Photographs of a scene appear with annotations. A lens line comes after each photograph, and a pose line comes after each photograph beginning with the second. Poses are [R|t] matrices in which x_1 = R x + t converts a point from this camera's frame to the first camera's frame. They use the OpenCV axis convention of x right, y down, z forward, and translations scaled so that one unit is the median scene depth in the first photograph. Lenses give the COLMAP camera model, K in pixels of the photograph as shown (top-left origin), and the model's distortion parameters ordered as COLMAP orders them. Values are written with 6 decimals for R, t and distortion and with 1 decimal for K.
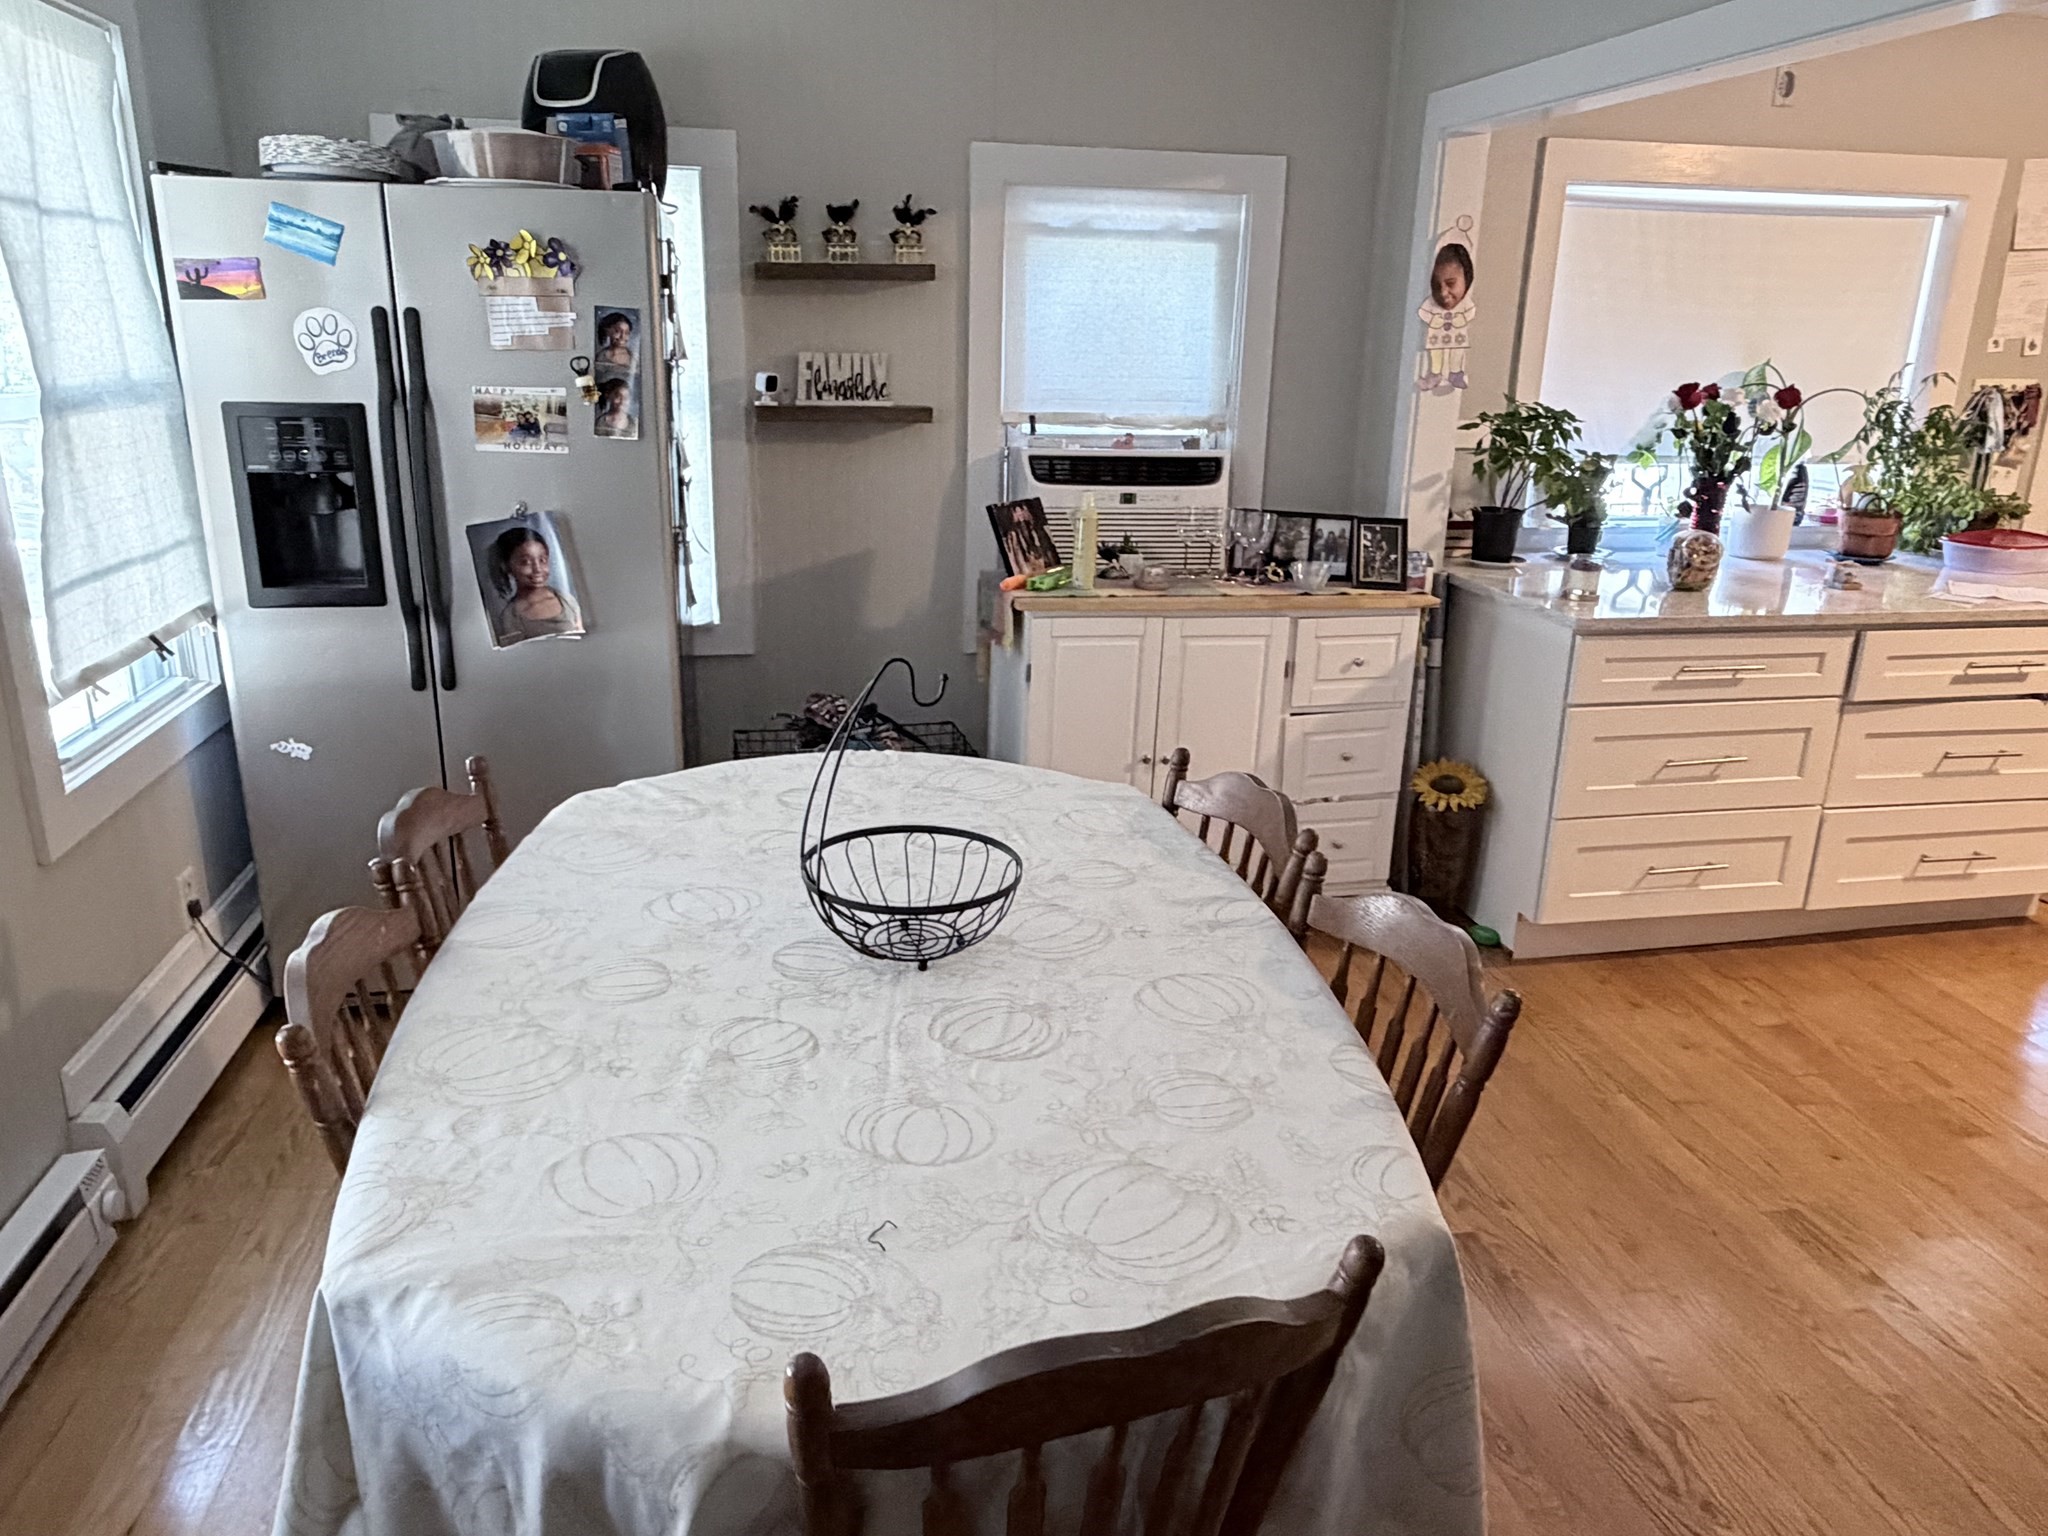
lens RADIAL K [[1433.9, 0, 1027.4], [0, 1433.9, 777.8], [0, 0, 1]] dist [-0.002490, 0.000768]
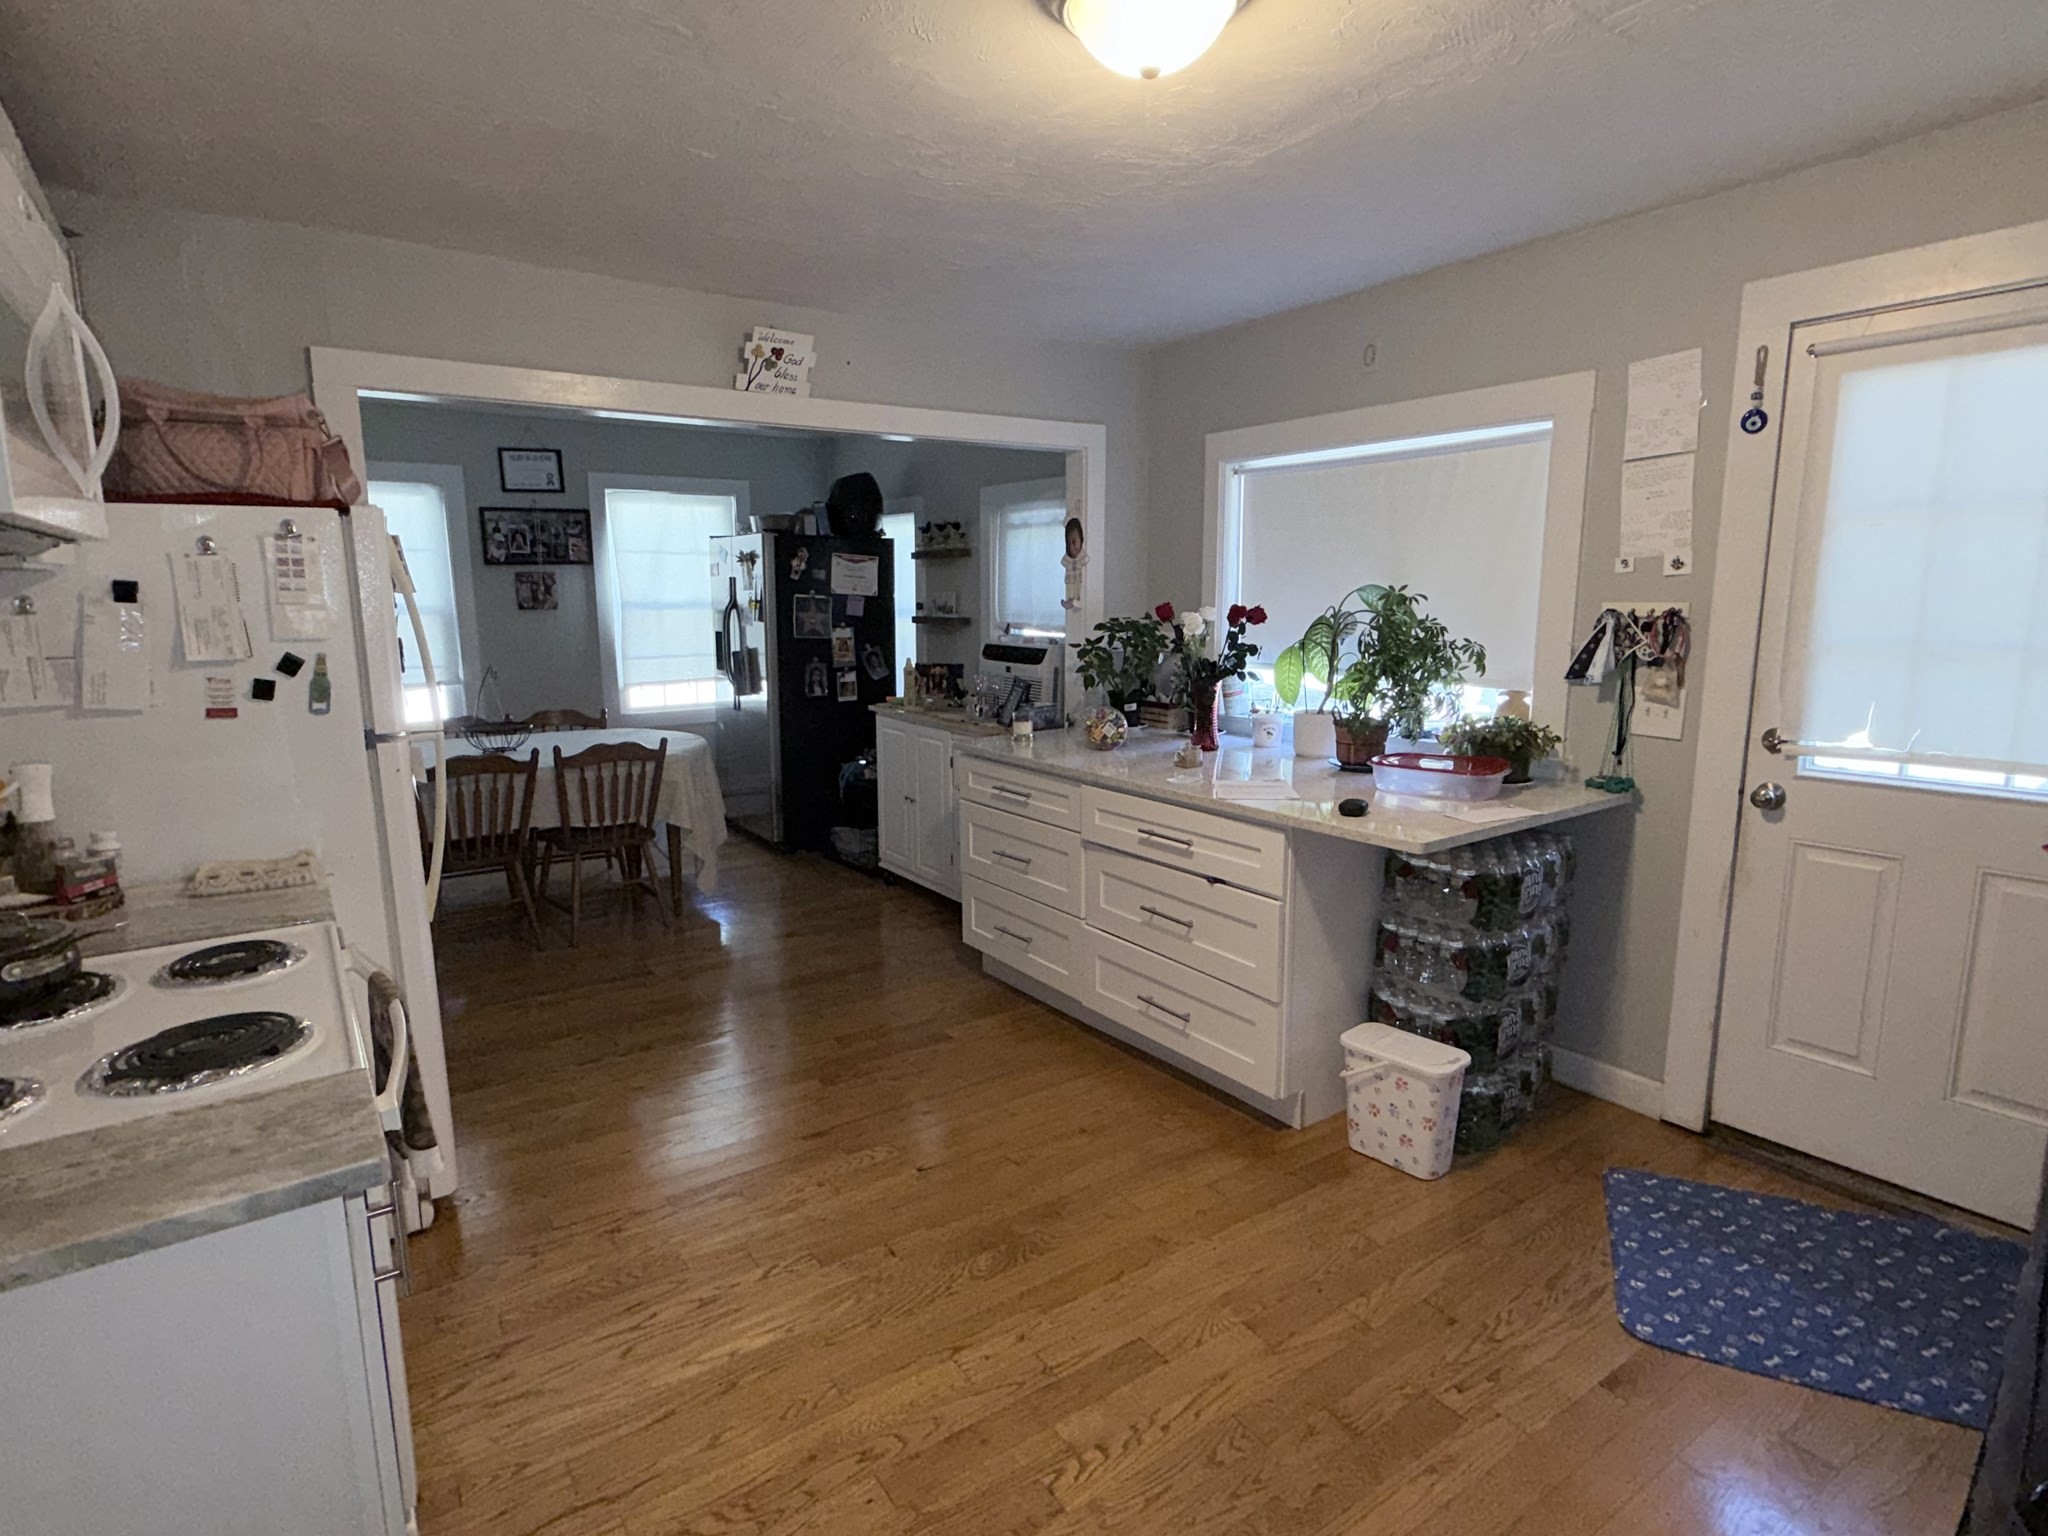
lens RADIAL K [[1062.6, 0, 1021.4], [0, 1062.6, 753.7], [0, 0, 1]] dist [0.004962, 0.000198]
pose [[0.411492, 0.120426, -0.903423, 1.304287], [-0.266531, 0.963800, 0.007074, -0.110724], [0.871571, 0.237879, 0.428693, 0.488803]]
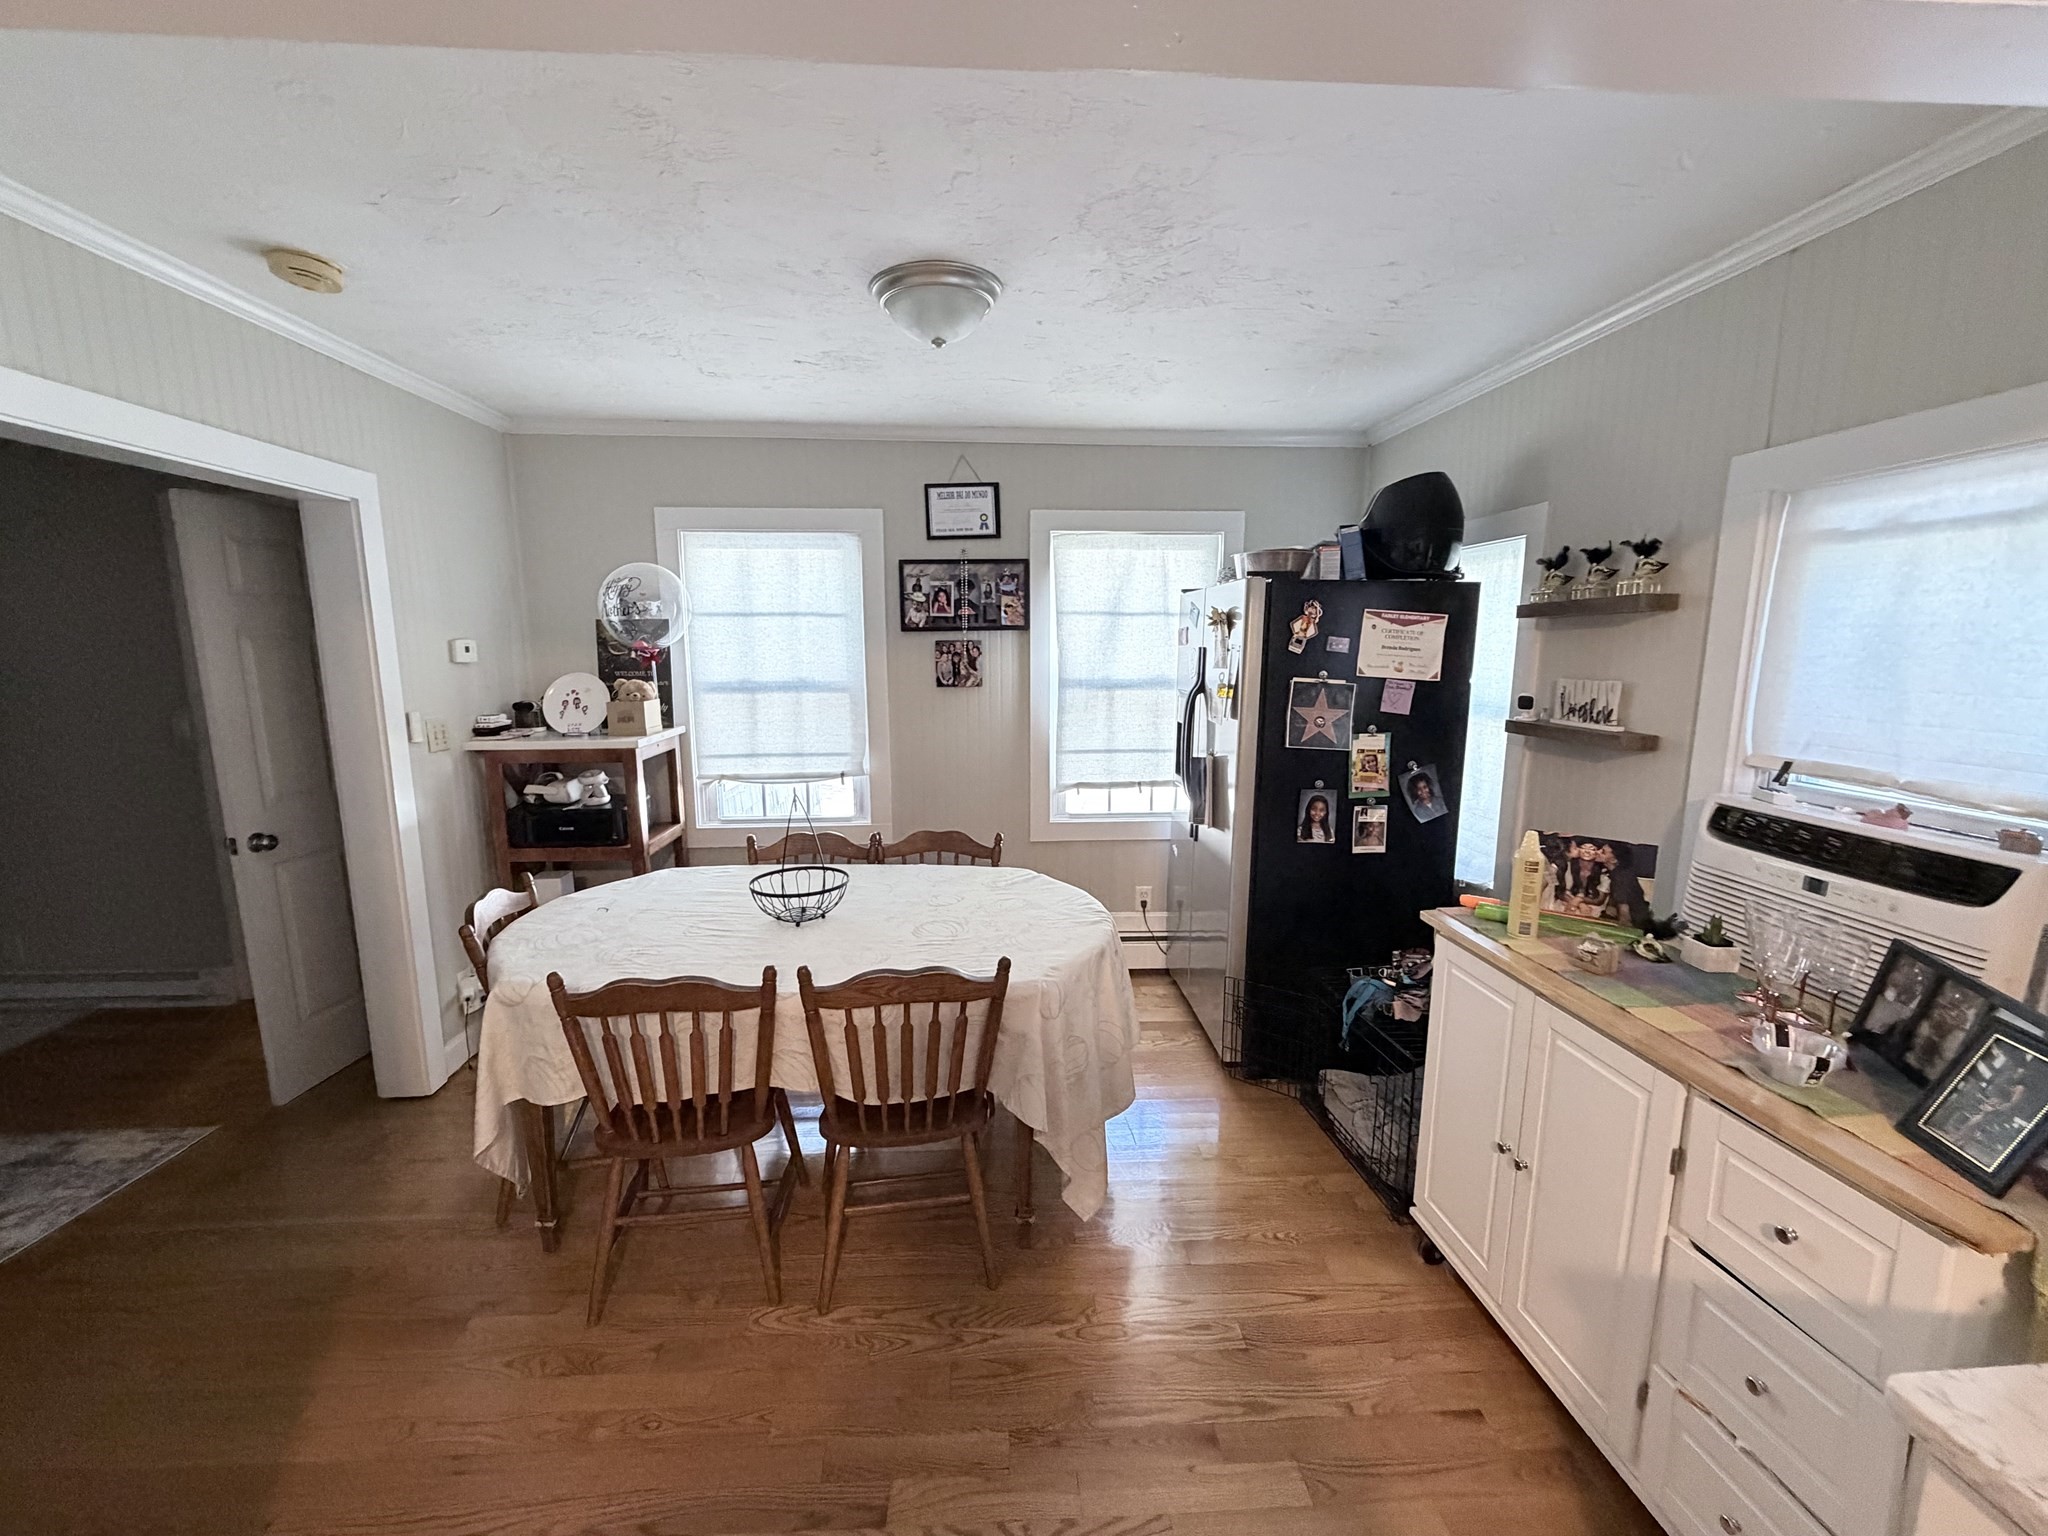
lens RADIAL K [[819.1, 0, 1014.6], [0, 819.1, 765.0], [0, 0, 1]] dist [0.002074, 0.000502]
pose [[-0.126548, 0.124788, -0.984080, 0.527392], [-0.305406, 0.938965, 0.158341, -0.199054], [0.943776, 0.320581, -0.080713, 0.653511]]
